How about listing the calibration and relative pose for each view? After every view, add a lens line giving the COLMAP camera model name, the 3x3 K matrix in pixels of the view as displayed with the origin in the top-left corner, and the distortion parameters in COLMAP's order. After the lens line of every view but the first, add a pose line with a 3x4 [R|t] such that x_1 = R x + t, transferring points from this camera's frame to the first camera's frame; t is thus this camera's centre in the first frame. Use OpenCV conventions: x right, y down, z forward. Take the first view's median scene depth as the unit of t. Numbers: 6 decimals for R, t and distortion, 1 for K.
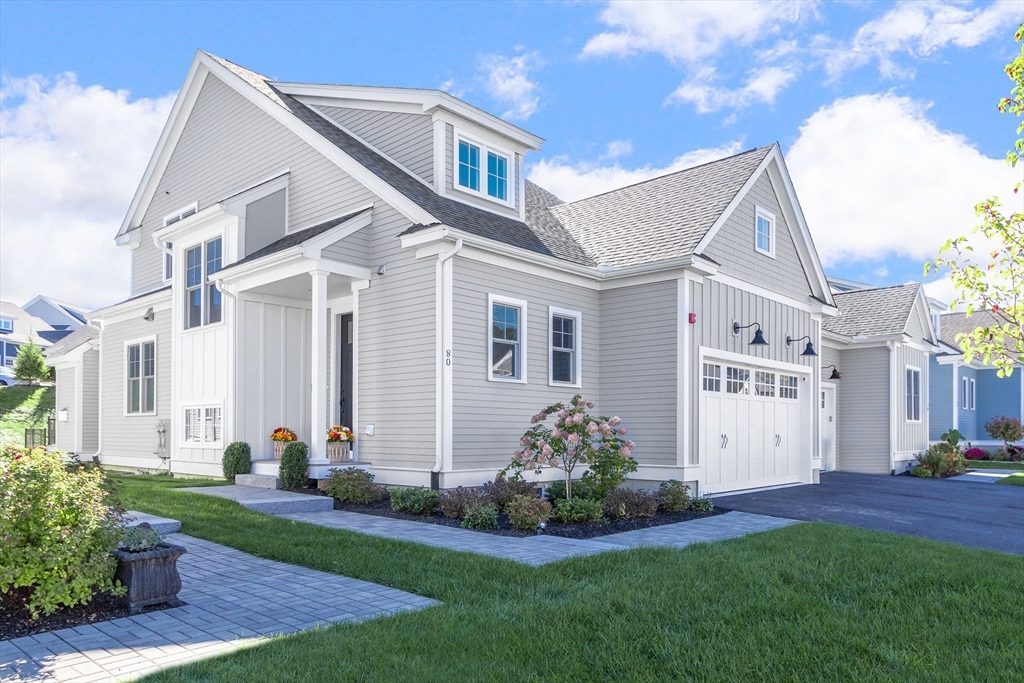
lens RADIAL K [[704.0, 0, 506.6], [0, 704.0, 419.3], [0, 0, 1]] dist [0.003777, 0.001797]
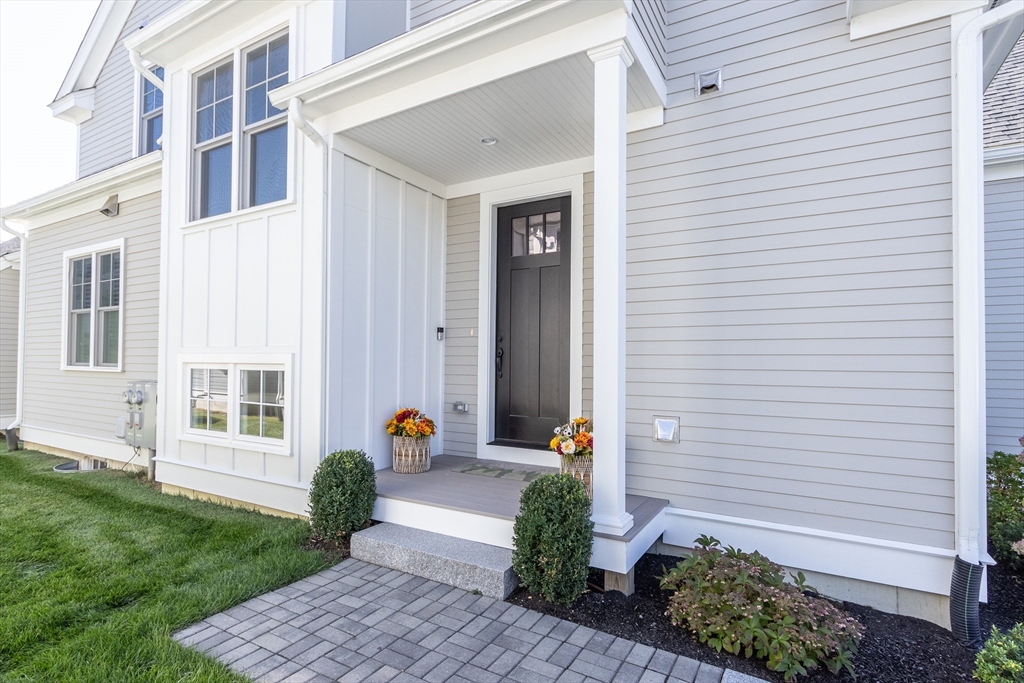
lens RADIAL K [[513.5, 0, 511.2], [0, 513.5, 348.9], [0, 0, 1]] dist [-0.000948, 0.001837]
pose [[0.977107, 0.010335, 0.212497, -0.329772], [-0.008874, 0.999930, -0.007832, -0.030805], [-0.212563, 0.005767, 0.977130, 0.620488]]
